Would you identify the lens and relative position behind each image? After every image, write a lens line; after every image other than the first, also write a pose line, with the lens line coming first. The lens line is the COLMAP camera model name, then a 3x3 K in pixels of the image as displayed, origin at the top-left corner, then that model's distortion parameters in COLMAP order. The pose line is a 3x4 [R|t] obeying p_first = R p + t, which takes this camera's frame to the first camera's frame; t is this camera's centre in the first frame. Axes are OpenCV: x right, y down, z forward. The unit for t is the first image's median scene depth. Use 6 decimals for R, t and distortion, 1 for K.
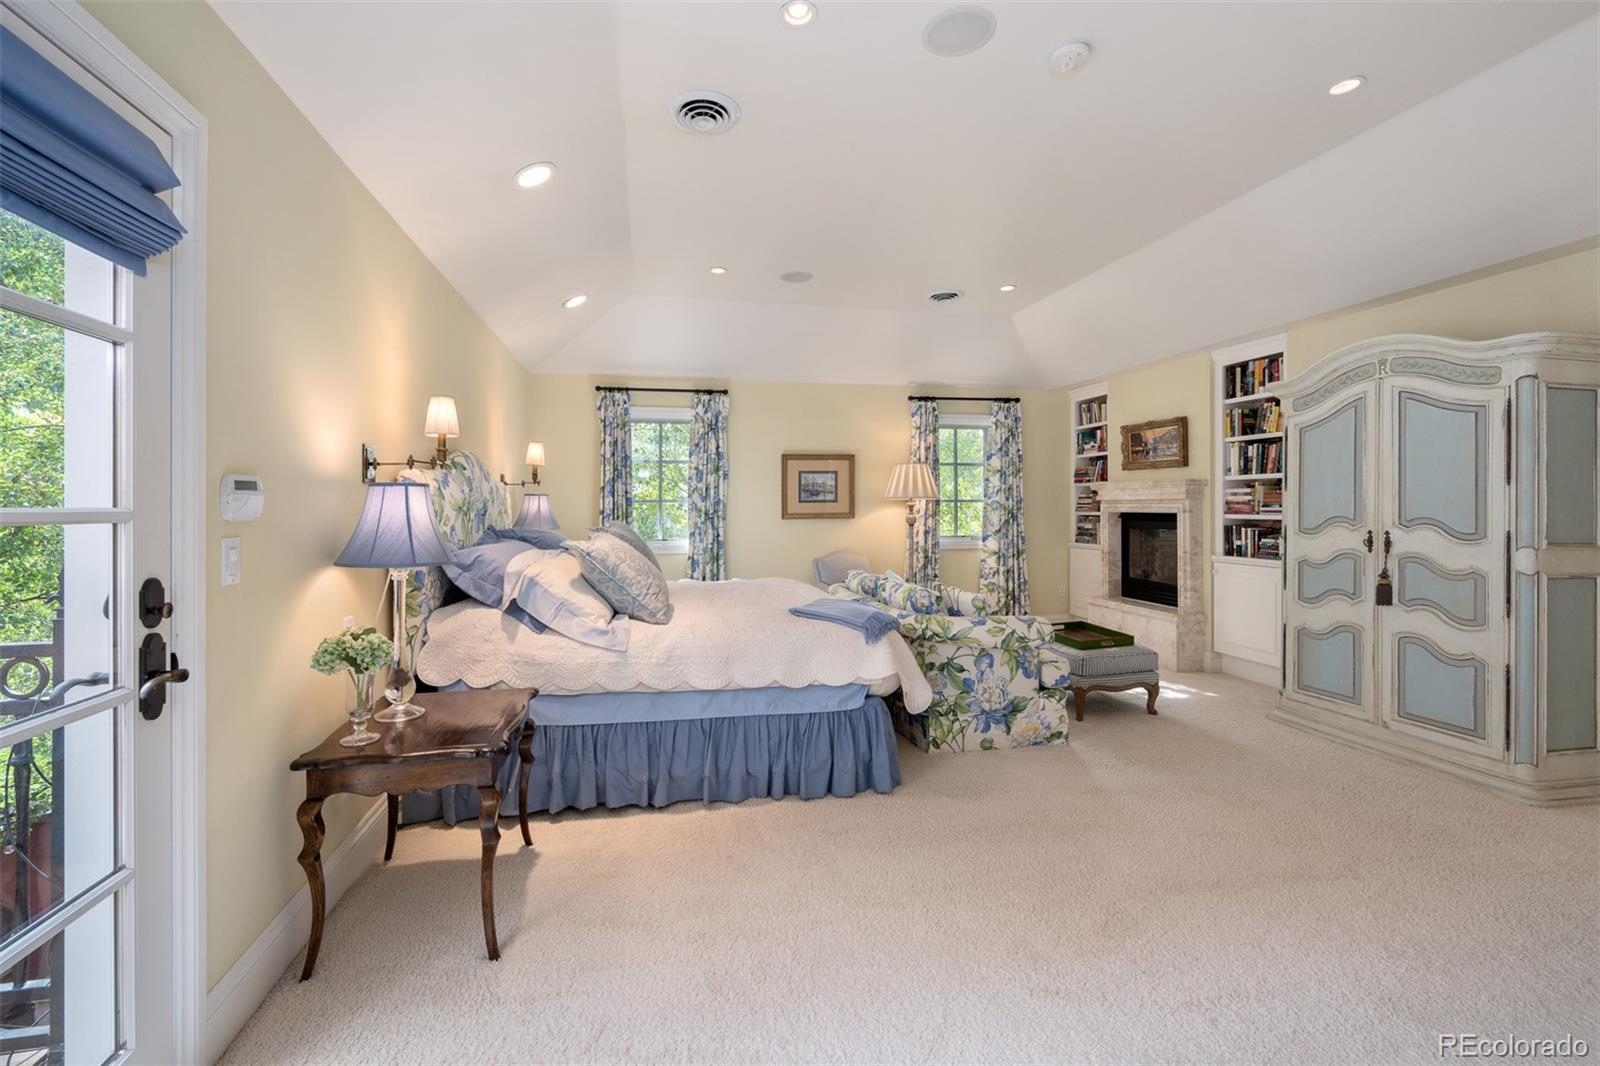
lens RADIAL K [[642.9, 0, 828.0], [0, 642.9, 508.4], [0, 0, 1]] dist [-0.001779, 0.000361]
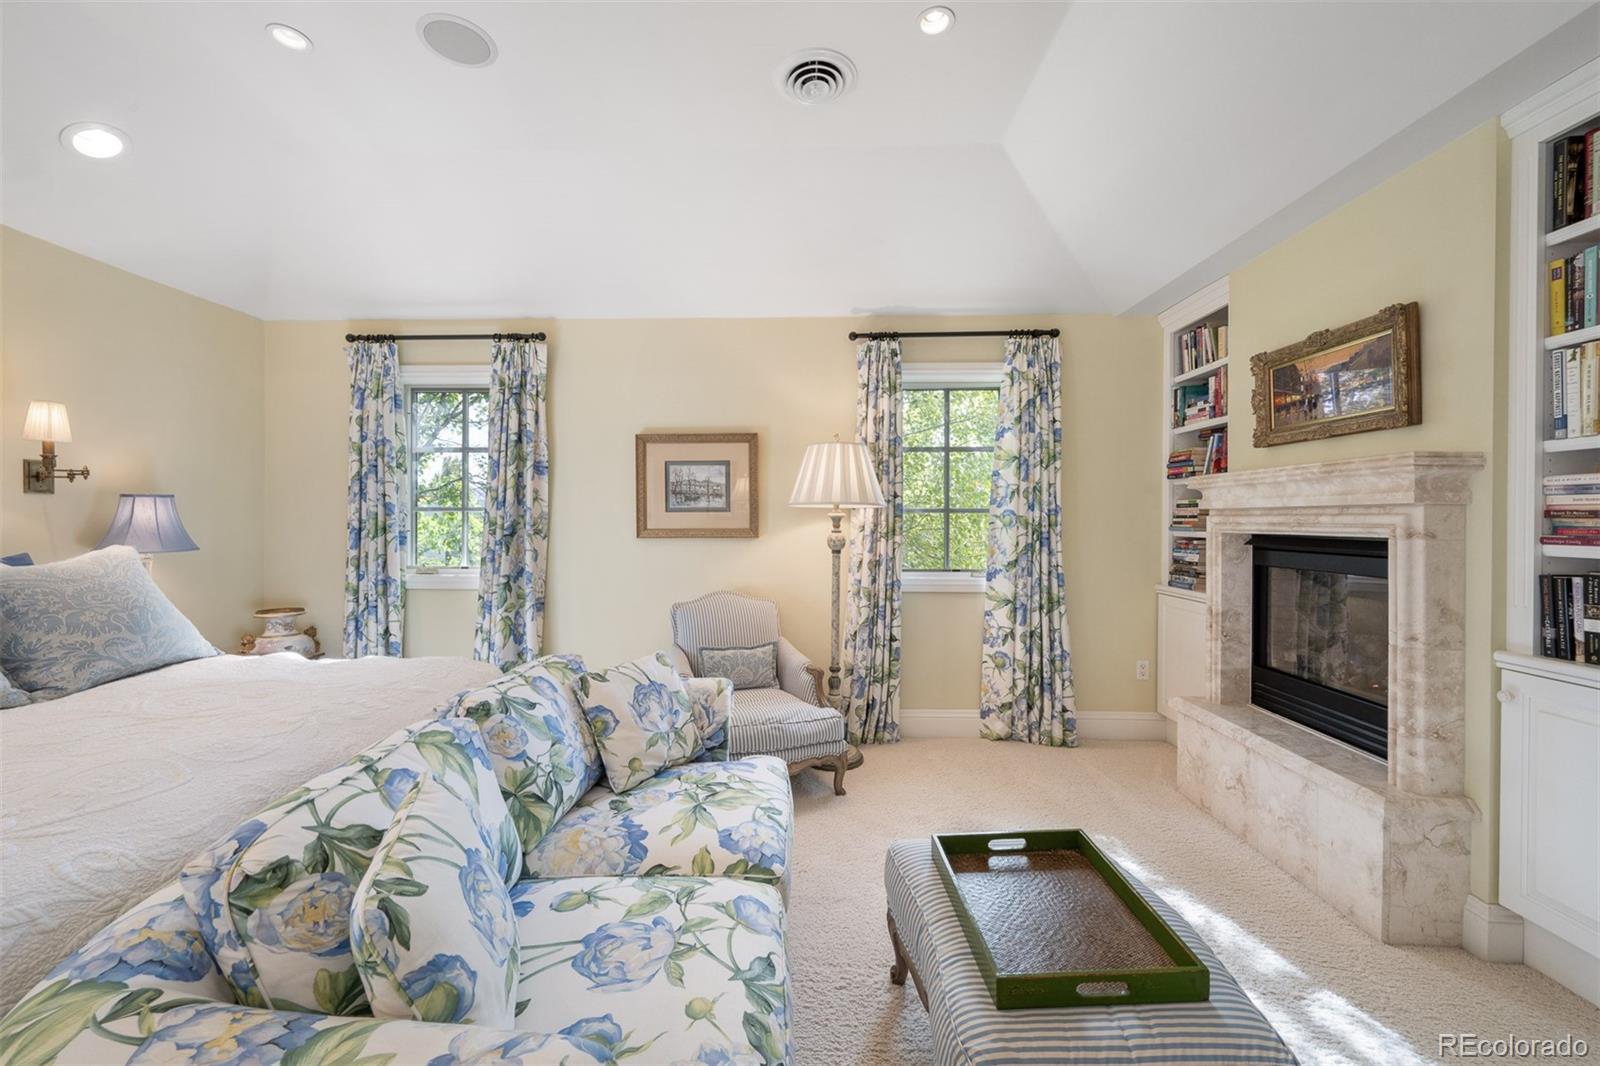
lens RADIAL K [[642.9, 0, 799.1], [0, 642.9, 525.2], [0, 0, 1]] dist [-0.001779, 0.000361]
pose [[0.971232, 0.007996, -0.238002, 0.229605], [-0.006687, 0.999958, 0.006309, -0.000900], [0.238043, -0.004536, 0.971244, 0.426905]]
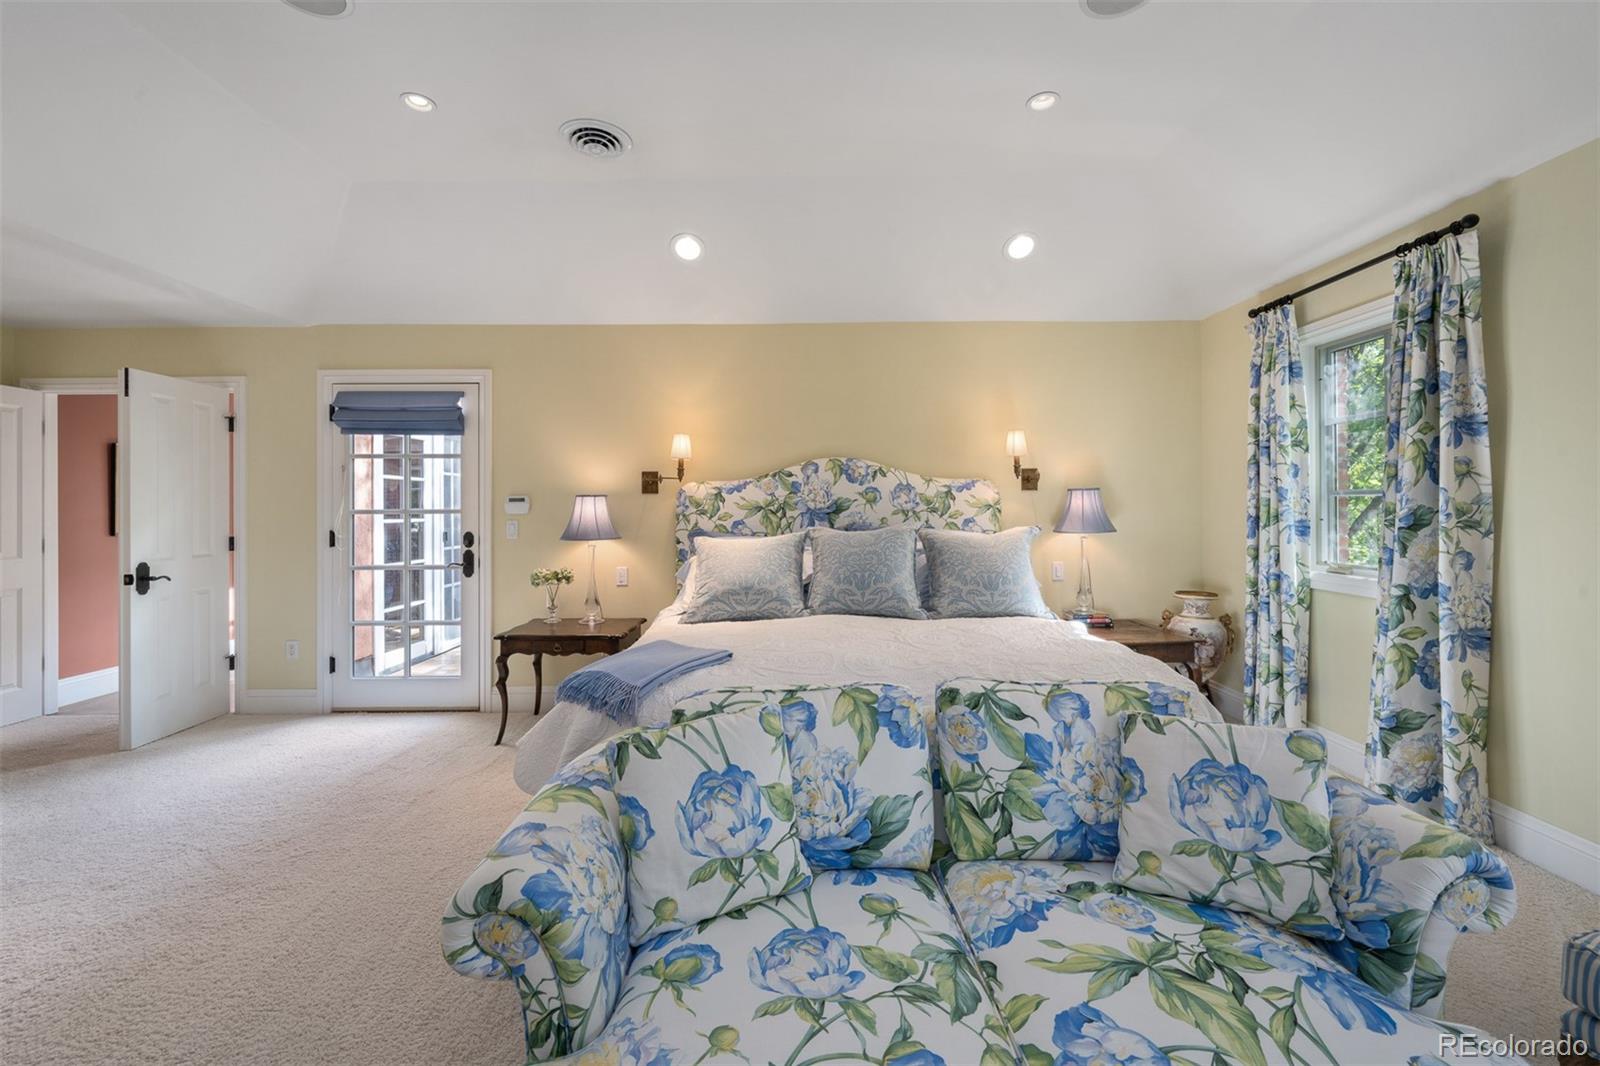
lens RADIAL K [[642.9, 0, 794.0], [0, 642.9, 499.9], [0, 0, 1]] dist [-0.001779, 0.000361]
pose [[-0.222160, -0.005427, -0.974995, 0.318413], [0.004473, 0.999968, -0.006585, -0.003489], [0.975000, -0.005824, -0.222128, 0.644410]]
